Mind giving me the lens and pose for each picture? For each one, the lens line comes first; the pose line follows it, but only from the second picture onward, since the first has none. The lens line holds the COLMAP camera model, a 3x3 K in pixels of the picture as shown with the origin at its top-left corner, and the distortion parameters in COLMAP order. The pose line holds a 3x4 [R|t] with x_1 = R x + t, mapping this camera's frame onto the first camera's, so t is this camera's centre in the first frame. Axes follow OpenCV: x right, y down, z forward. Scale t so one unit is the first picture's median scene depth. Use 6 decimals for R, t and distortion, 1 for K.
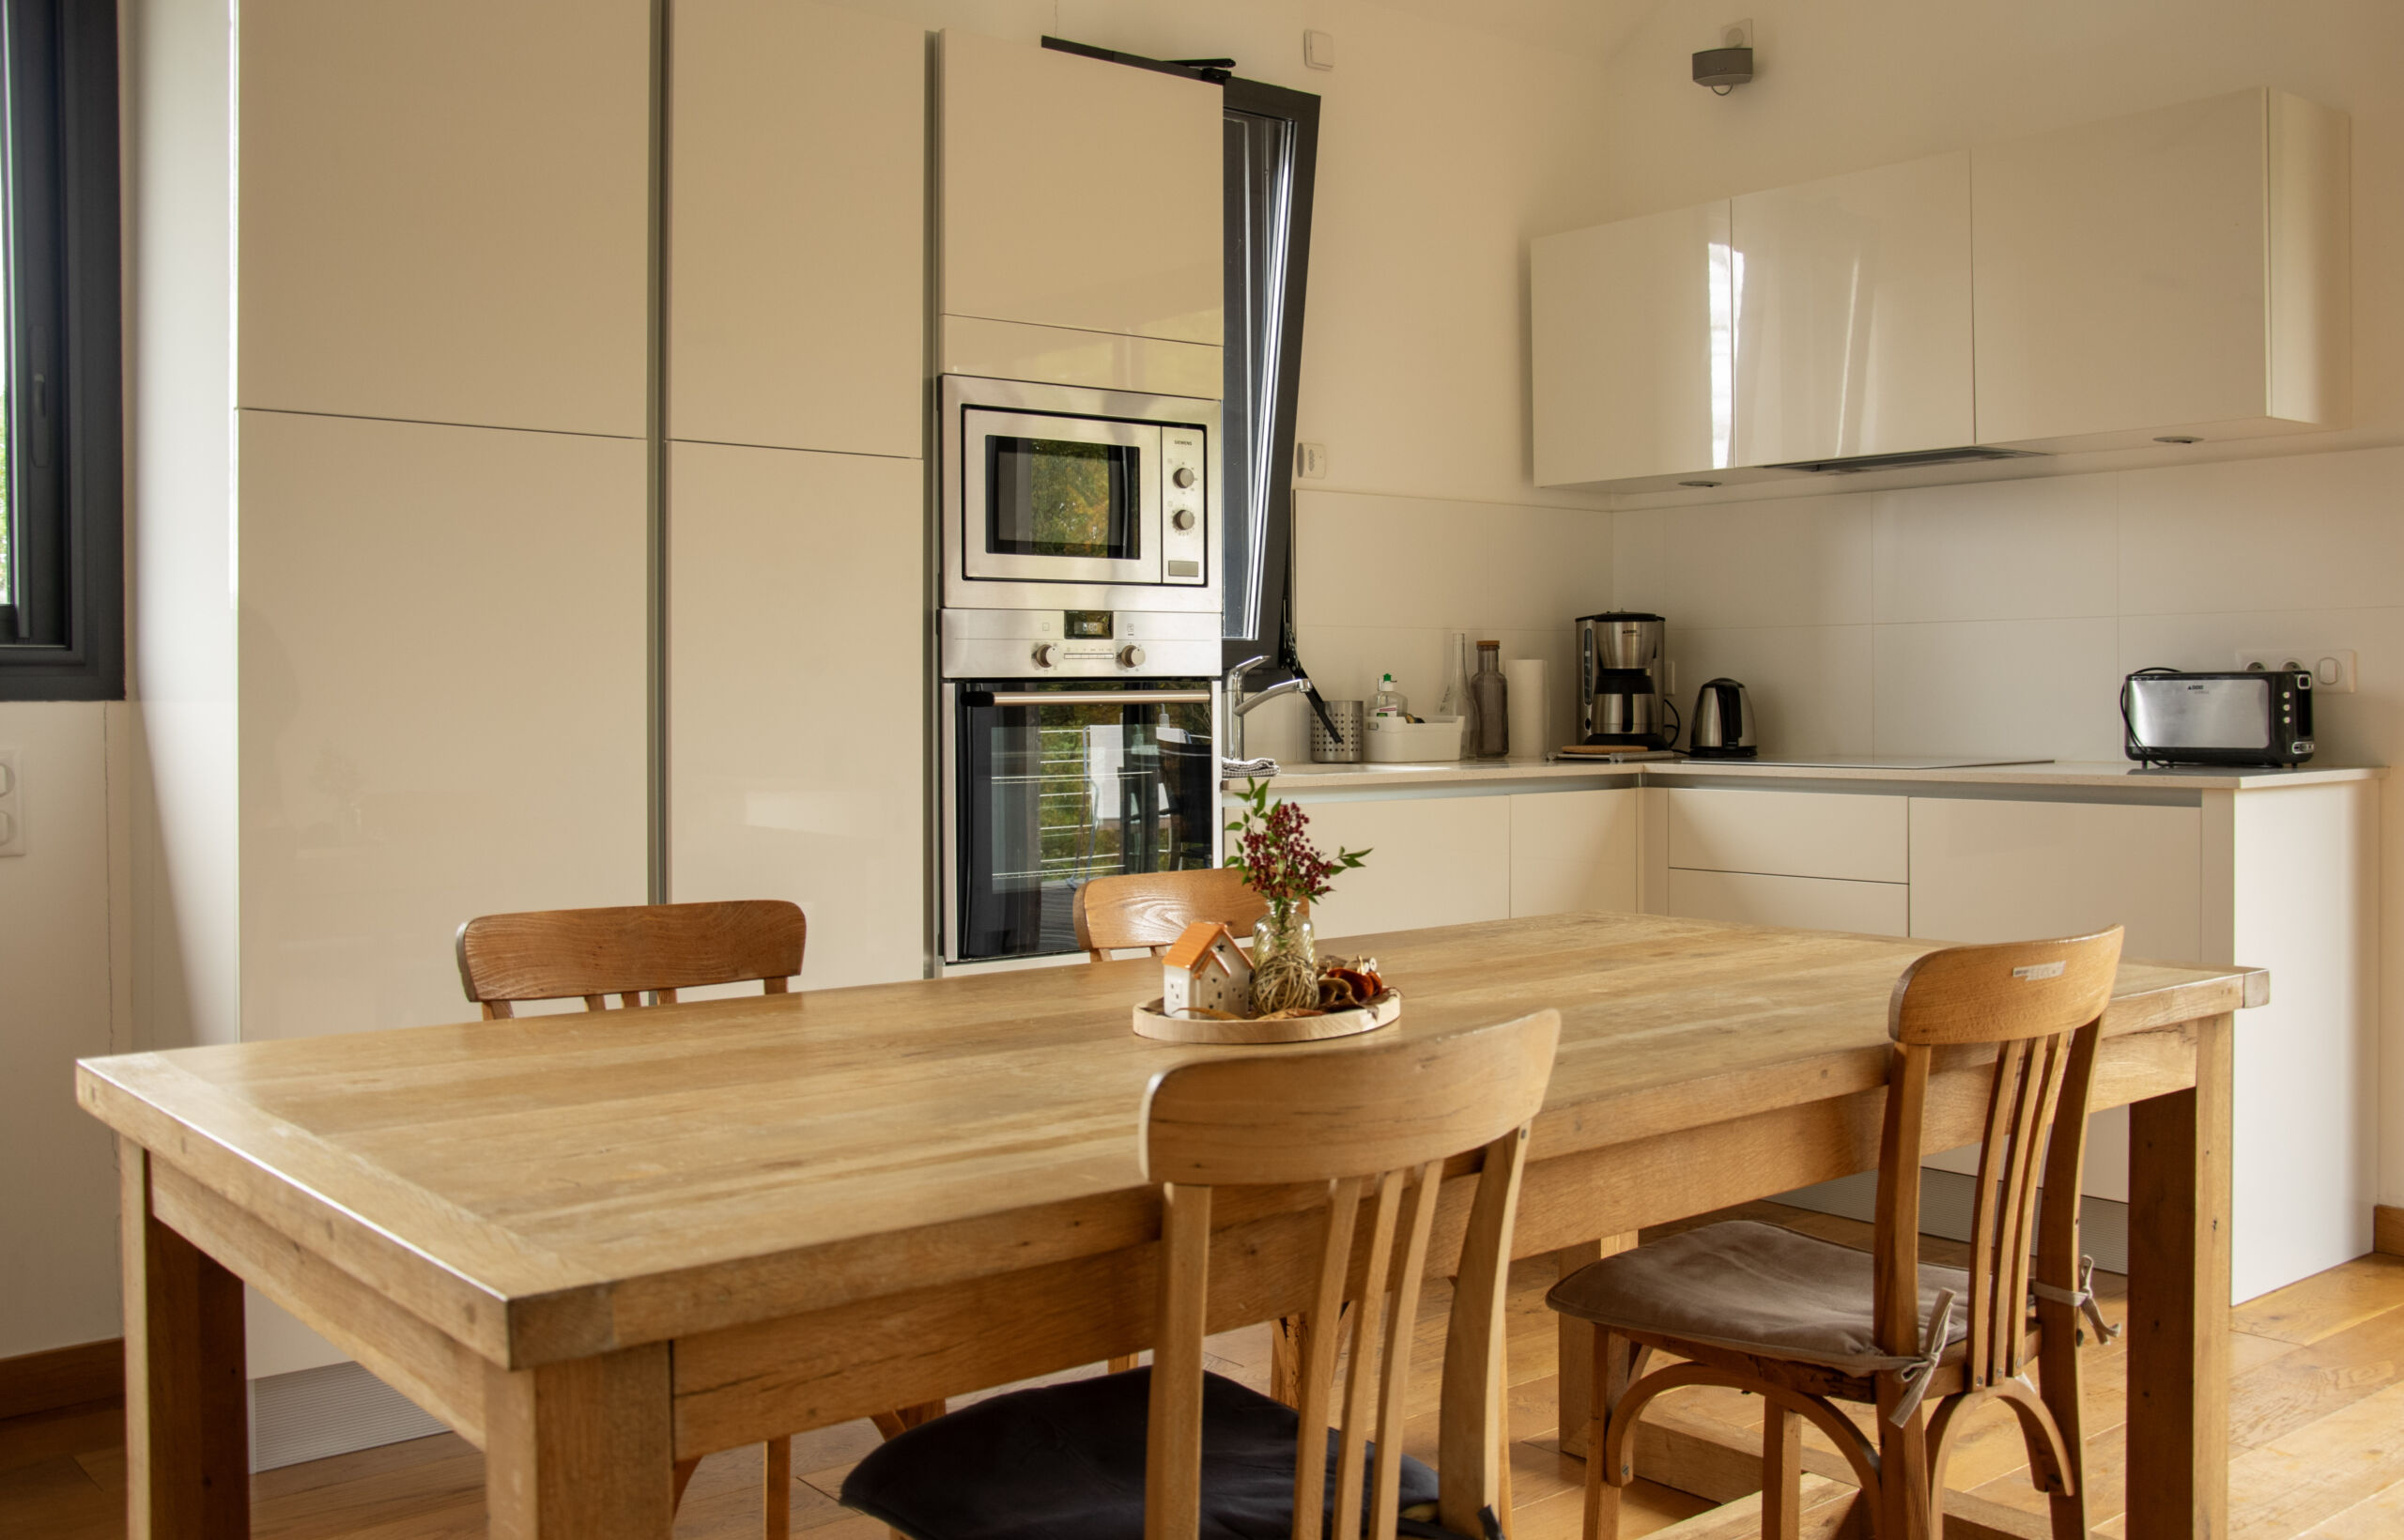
lens RADIAL K [[2247.8, 0, 1202.2], [0, 2247.8, 710.4], [0, 0, 1]] dist [-0.155200, 0.176194]
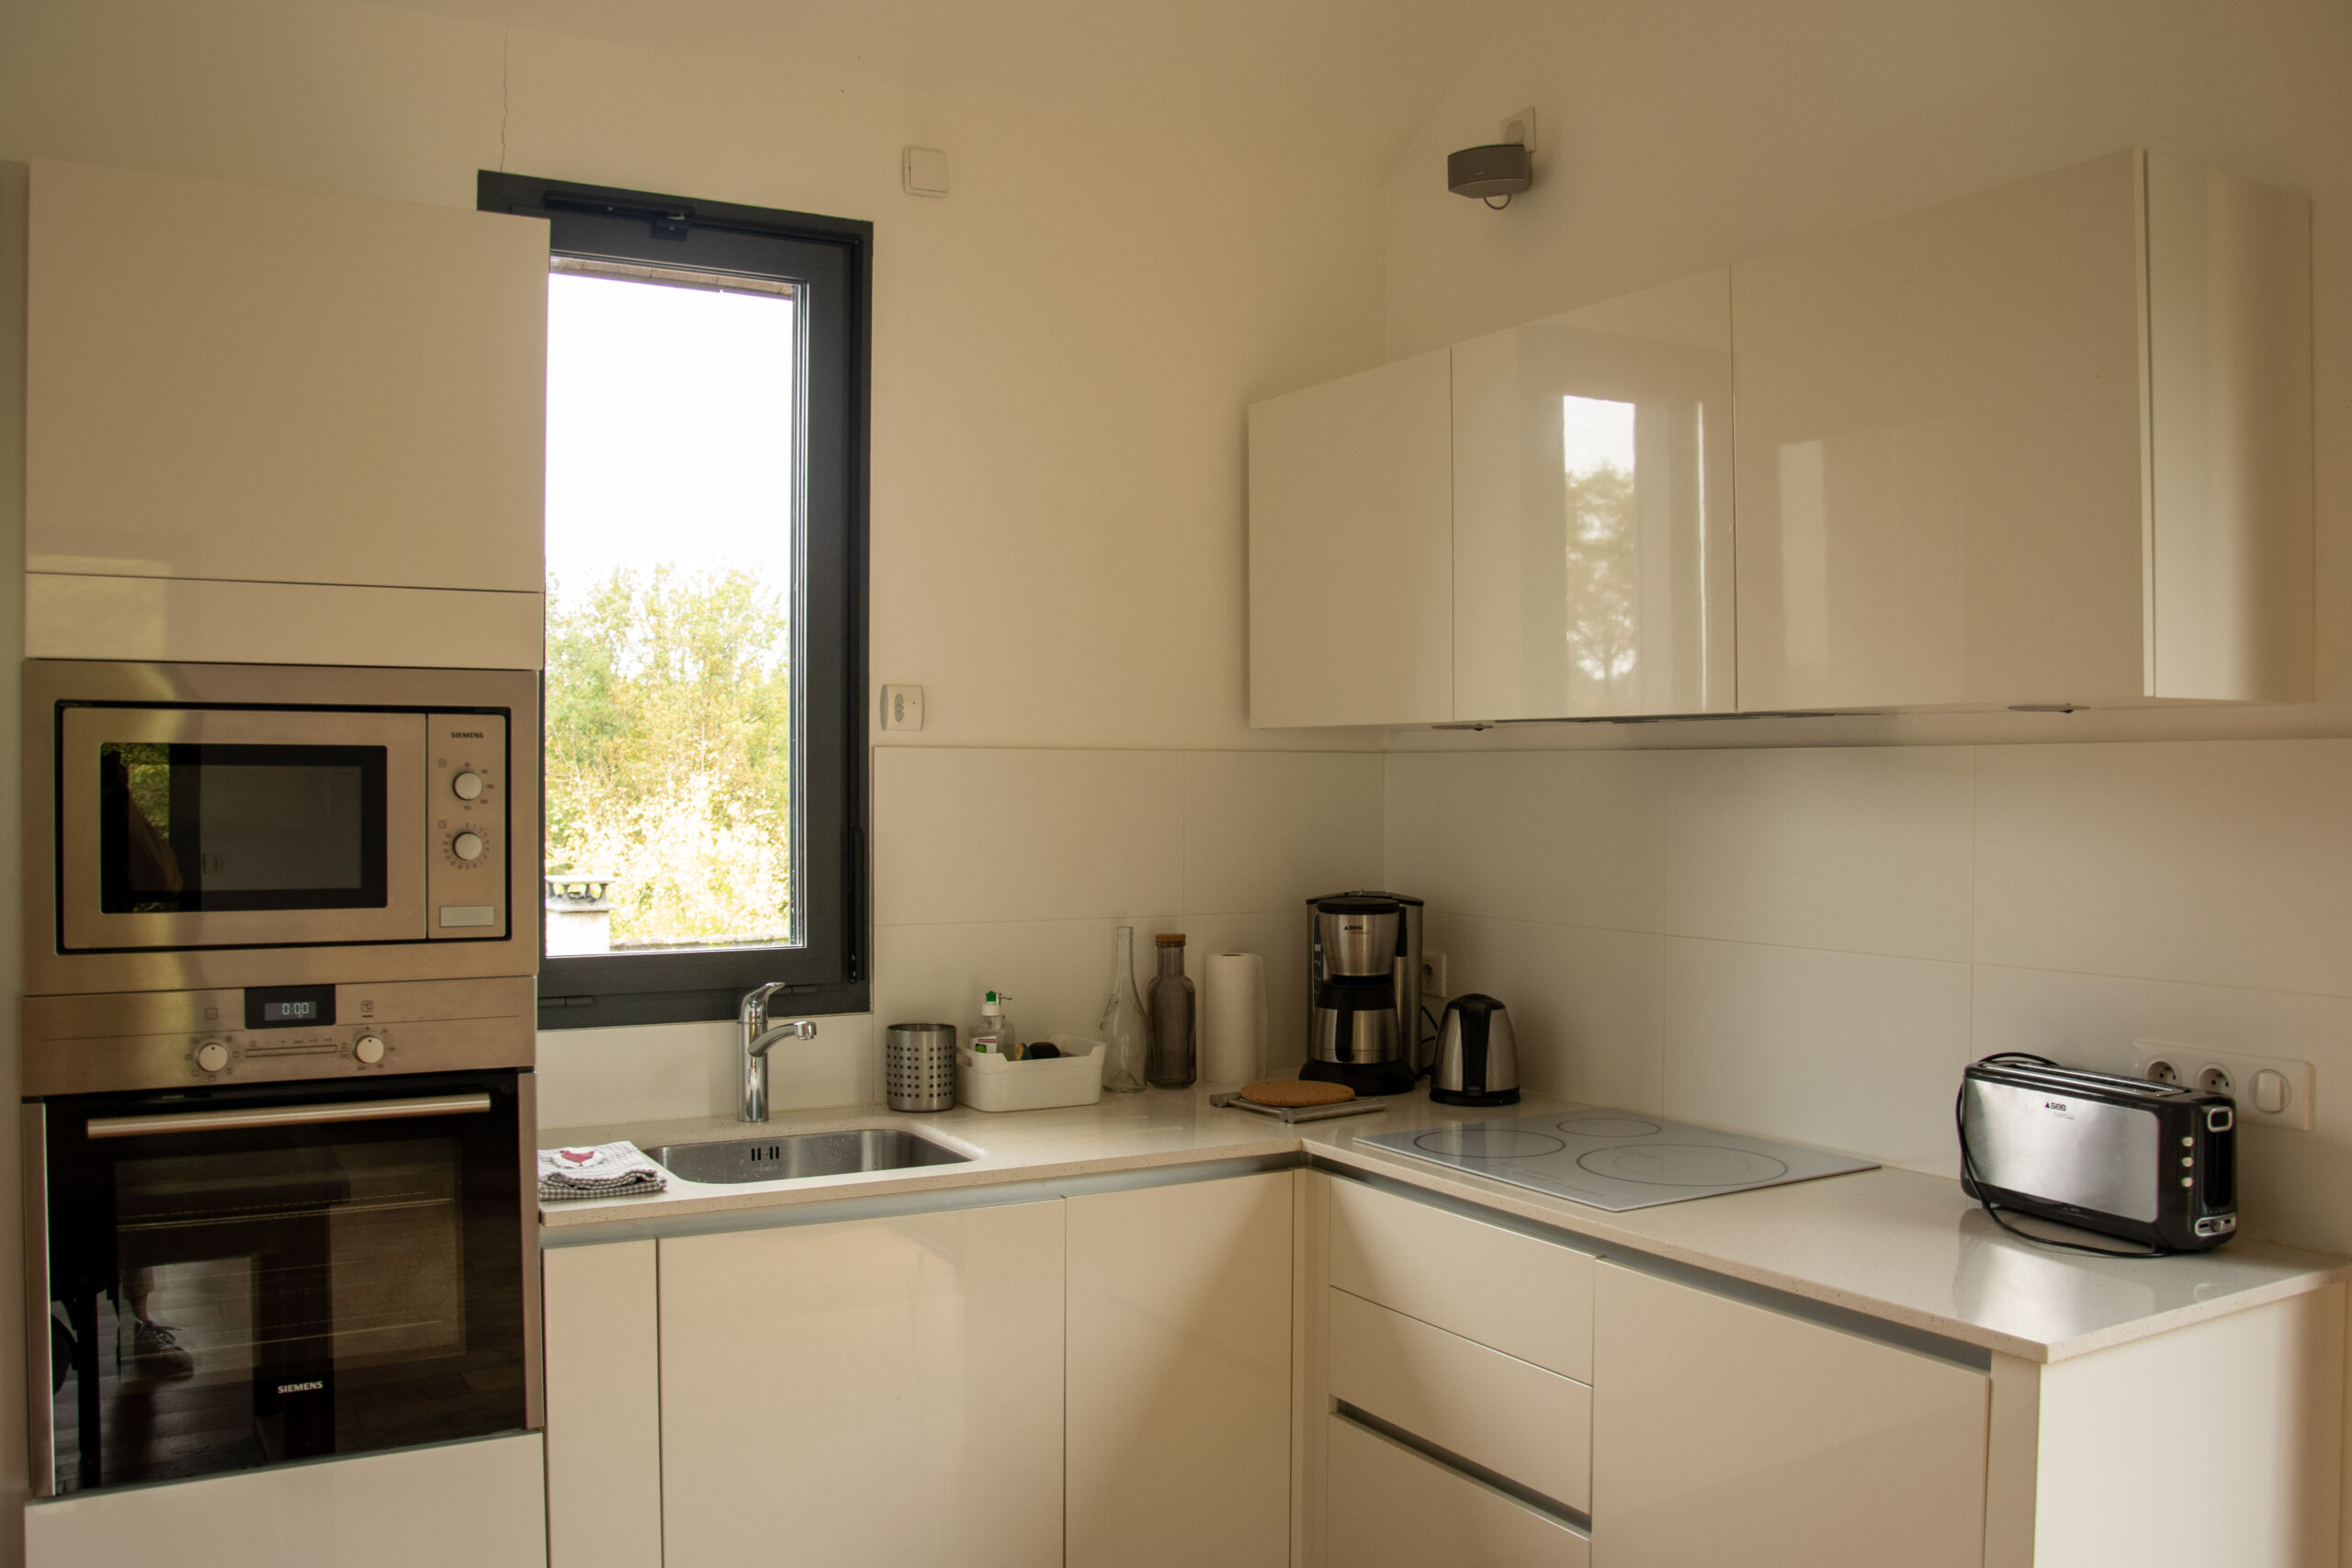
lens RADIAL K [[1965.5, 0, 1176.0], [0, 1965.5, 784.0], [0, 0, 1]] dist [-0.162935, 0.132339]
pose [[0.987908, 0.010687, -0.154670, 0.247285], [-0.011395, 0.999928, -0.003693, -0.085380], [0.154620, 0.005411, 0.987959, 0.360112]]
